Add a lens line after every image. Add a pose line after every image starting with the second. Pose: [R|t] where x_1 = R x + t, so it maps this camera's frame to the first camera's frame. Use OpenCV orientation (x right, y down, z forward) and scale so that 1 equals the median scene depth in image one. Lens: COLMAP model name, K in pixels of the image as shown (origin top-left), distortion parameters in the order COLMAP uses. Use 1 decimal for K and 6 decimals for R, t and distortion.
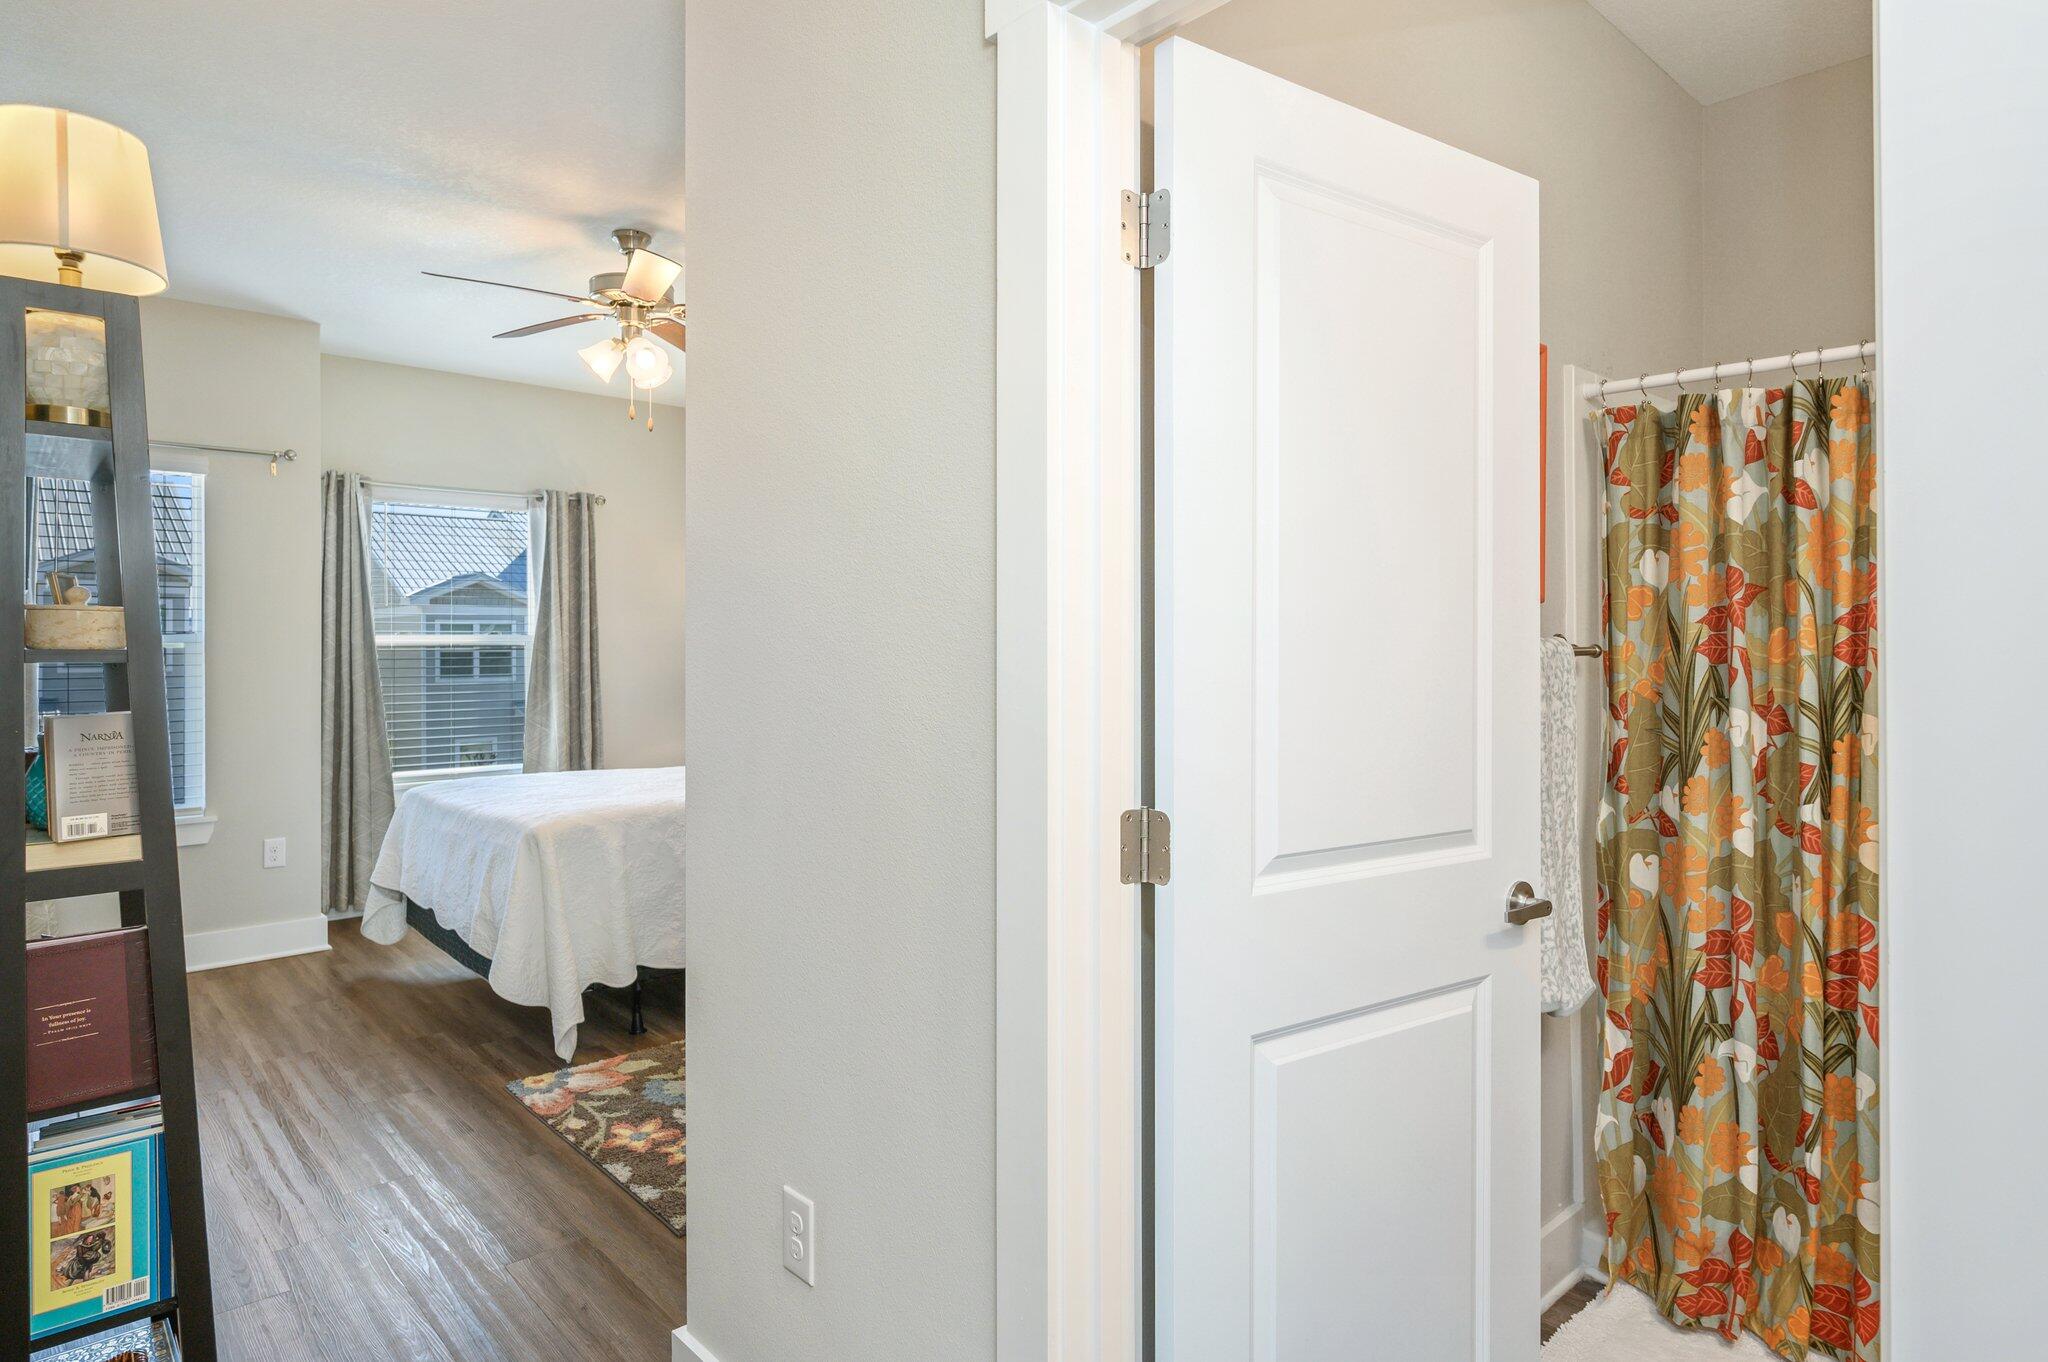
lens RADIAL K [[1089.4, 0, 1008.4], [0, 1089.4, 643.2], [0, 0, 1]] dist [-0.006214, 0.000979]
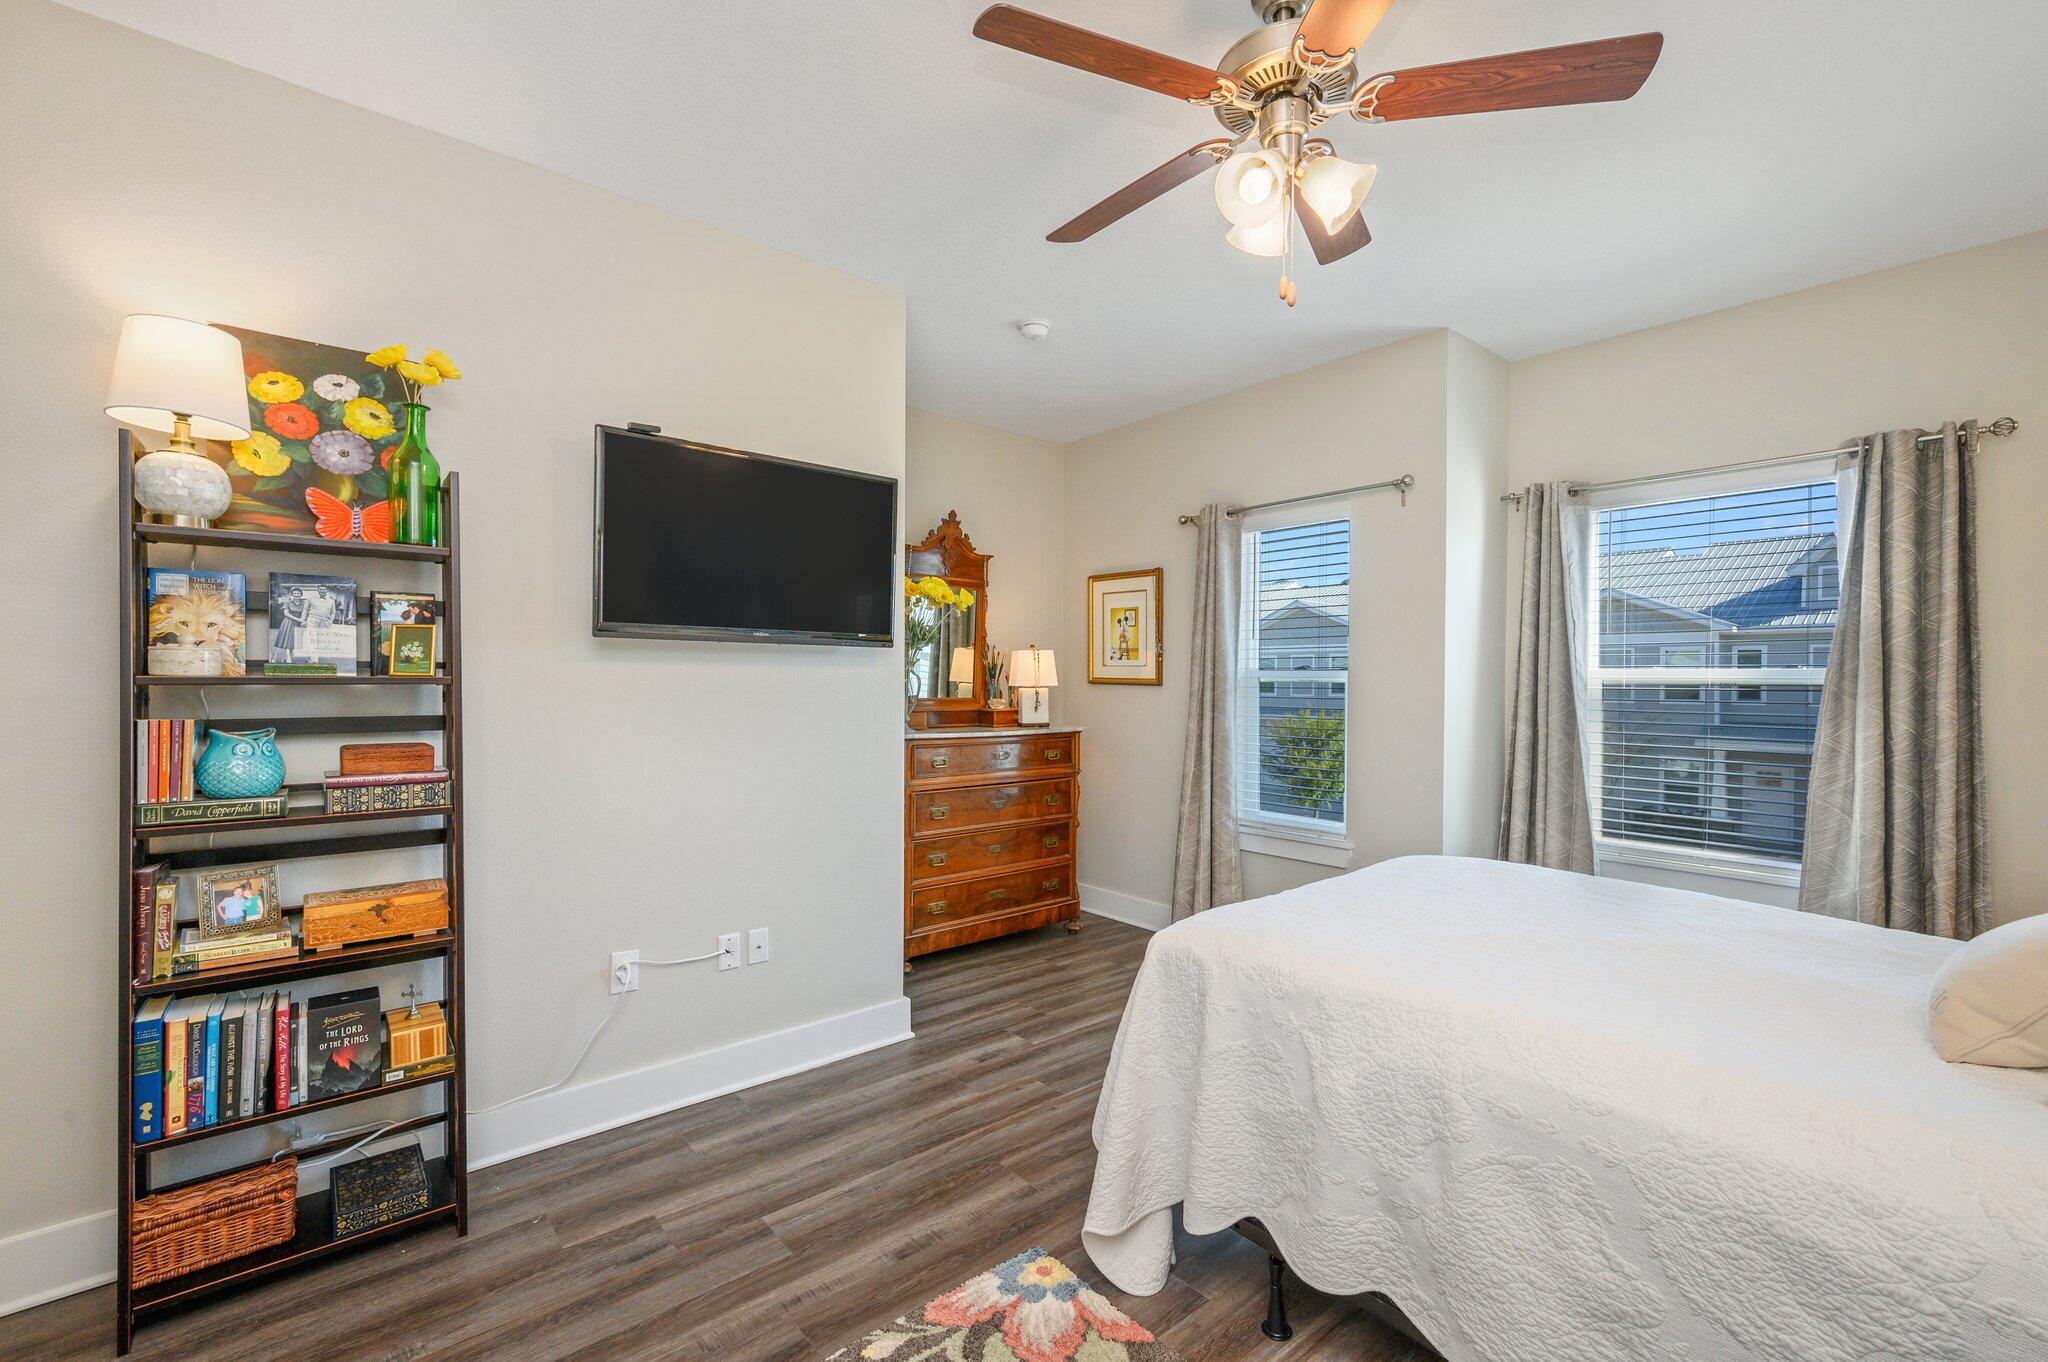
lens RADIAL K [[883.5, 0, 1030.6], [0, 883.5, 679.4], [0, 0, 1]] dist [-0.001798, 0.000421]
pose [[0.000829, 0.000906, -0.999999, 0.104869], [-0.004784, 0.999988, 0.000902, 0.002084], [0.999988, 0.004783, 0.000834, 0.639304]]
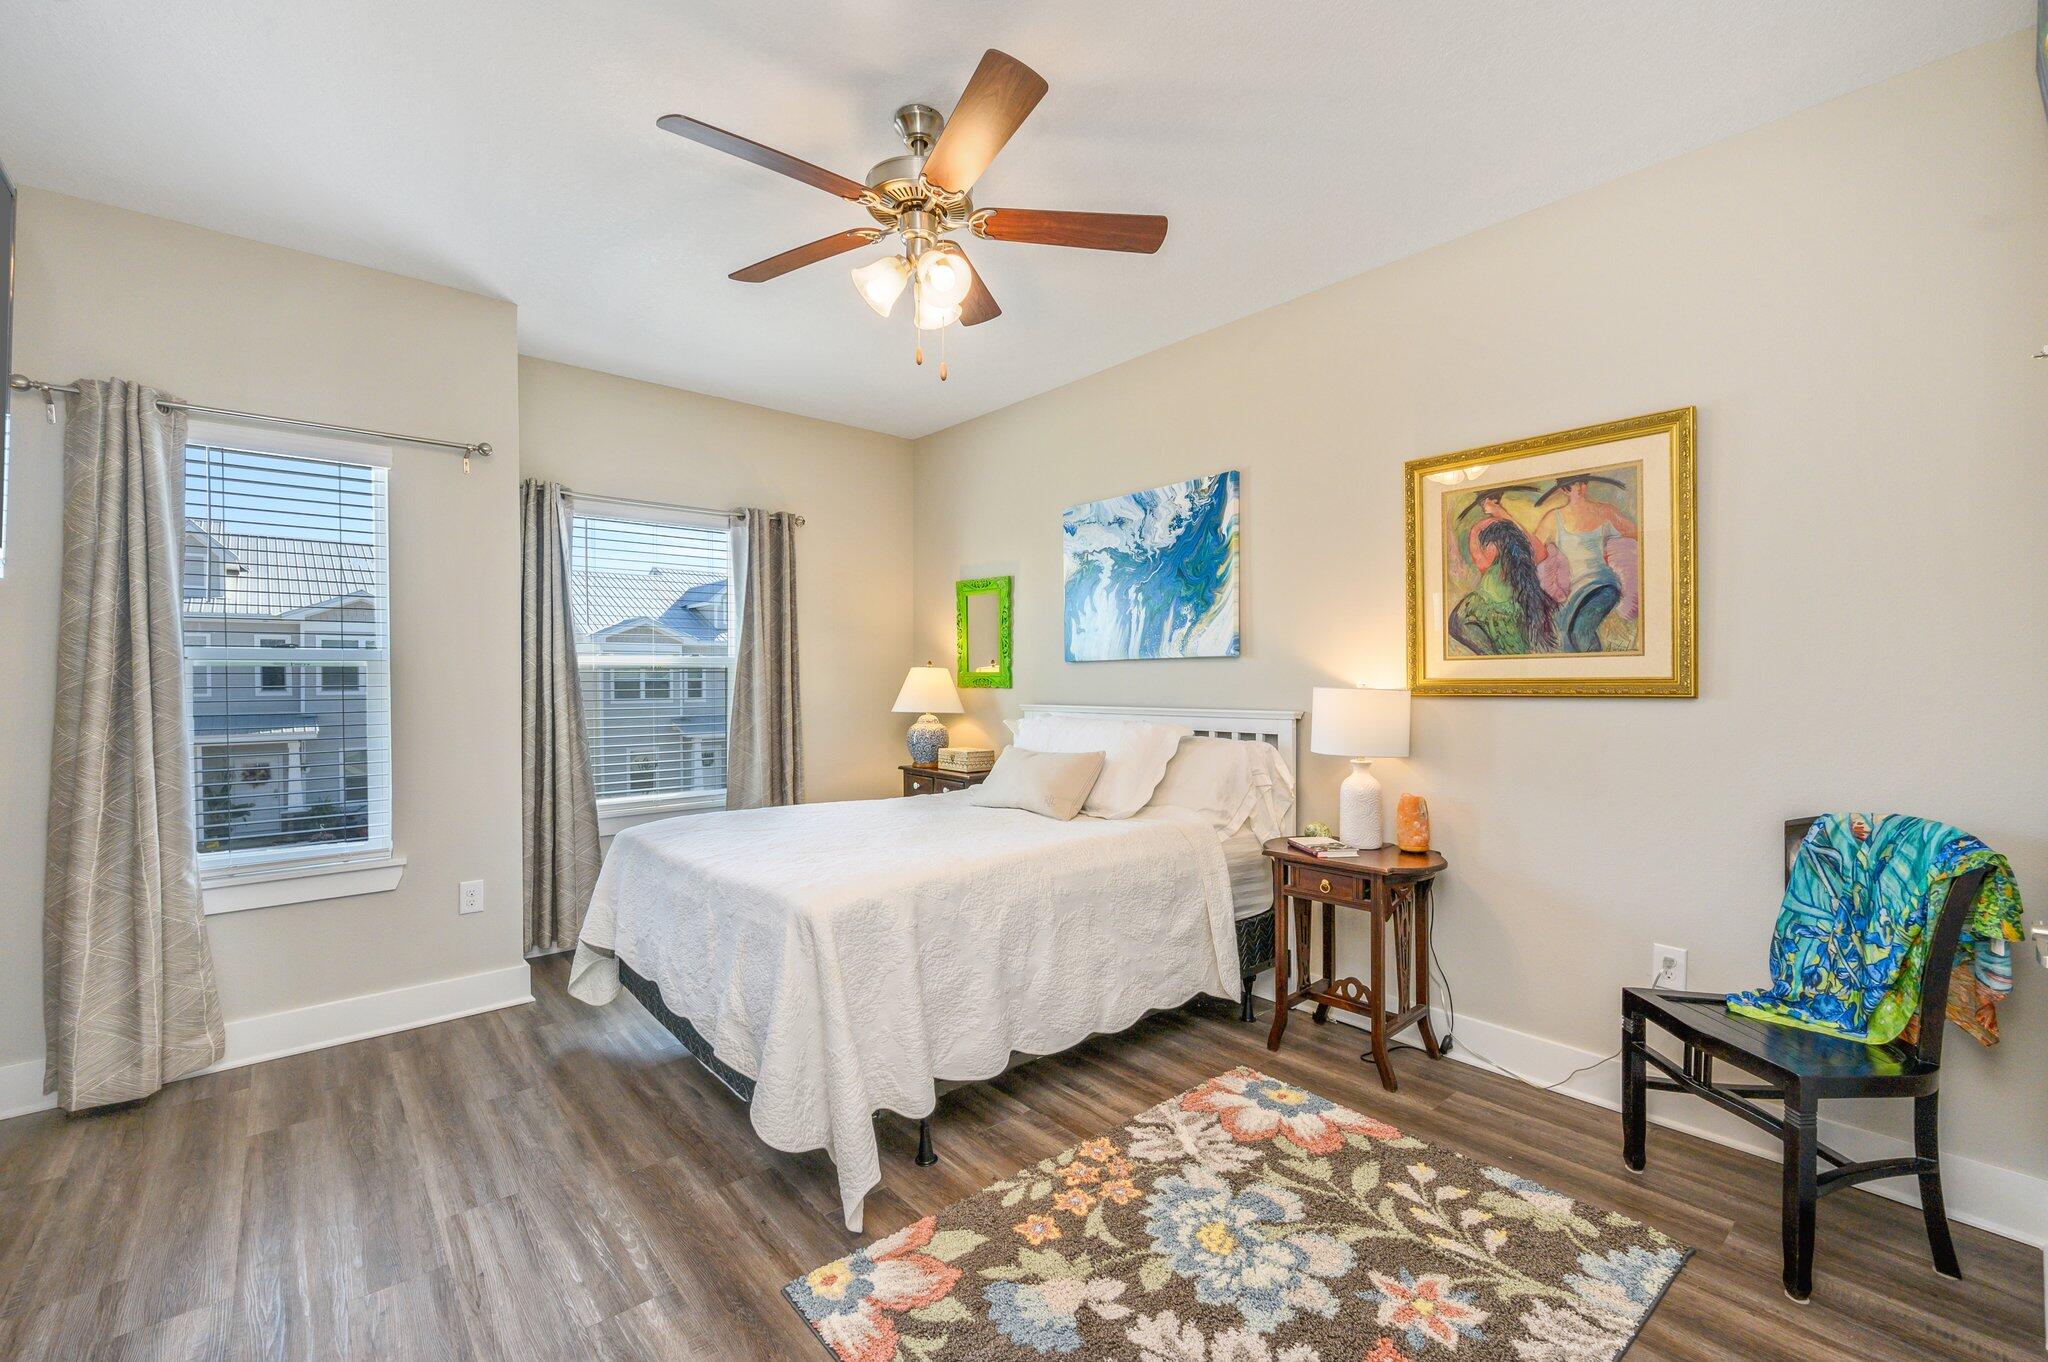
lens RADIAL K [[883.5, 0, 1045.2], [0, 883.5, 688.2], [0, 0, 1]] dist [-0.001798, 0.000421]
pose [[0.999567, 0.002561, -0.029315, -0.179813], [-0.002051, 0.999846, 0.017410, 0.007455], [0.029355, -0.017343, 0.999419, 0.286118]]
